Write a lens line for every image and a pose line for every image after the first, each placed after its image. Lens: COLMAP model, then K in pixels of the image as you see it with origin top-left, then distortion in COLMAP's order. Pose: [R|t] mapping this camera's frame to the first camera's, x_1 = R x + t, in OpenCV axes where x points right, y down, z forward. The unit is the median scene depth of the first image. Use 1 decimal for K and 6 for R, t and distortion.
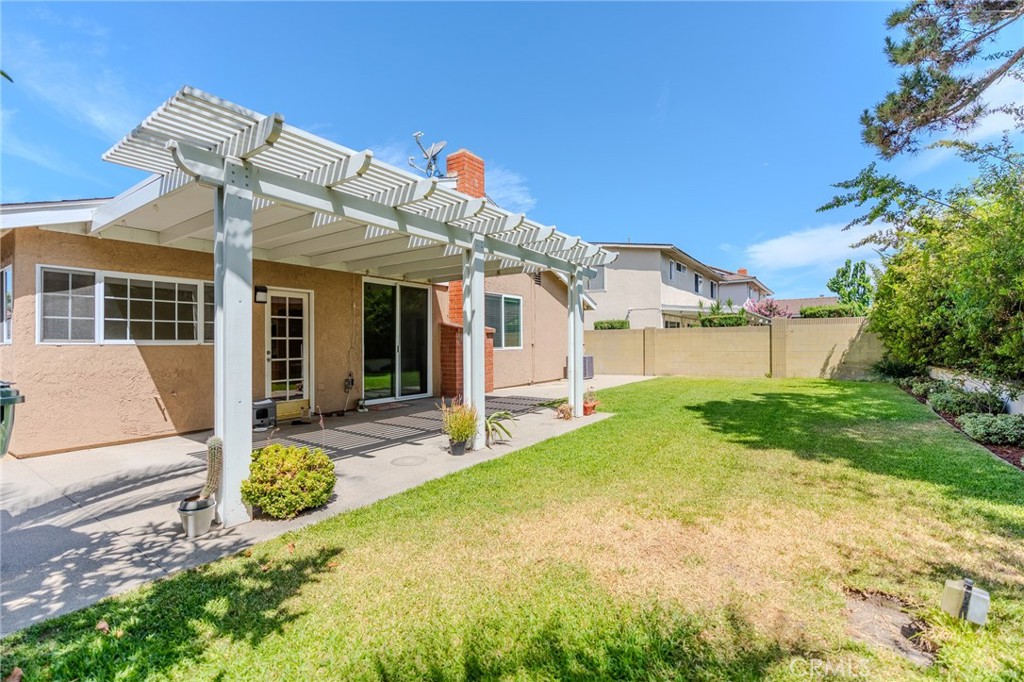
lens RADIAL K [[454.3, 0, 516.3], [0, 454.3, 341.3], [0, 0, 1]] dist [-0.006242, 0.002006]
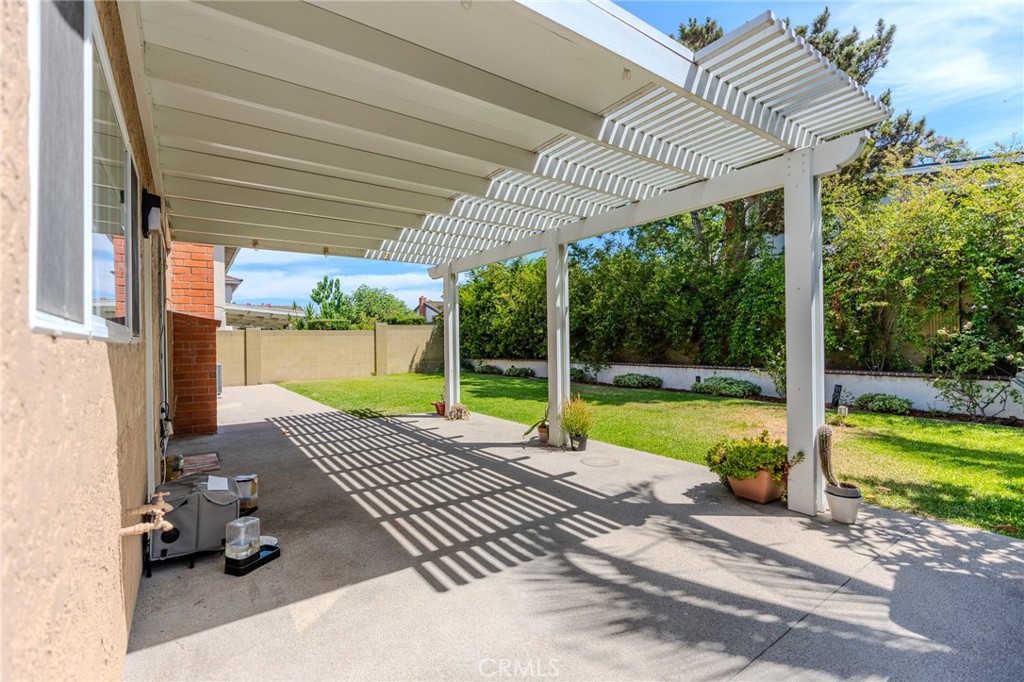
lens RADIAL K [[454.3, 0, 516.3], [0, 454.3, 341.3], [0, 0, 1]] dist [-0.006242, 0.002006]
pose [[0.338665, 0.002356, 0.940904, -1.971106], [0.010861, 0.999920, -0.006413, 0.024455], [-0.940844, 0.012391, 0.338612, 1.391661]]
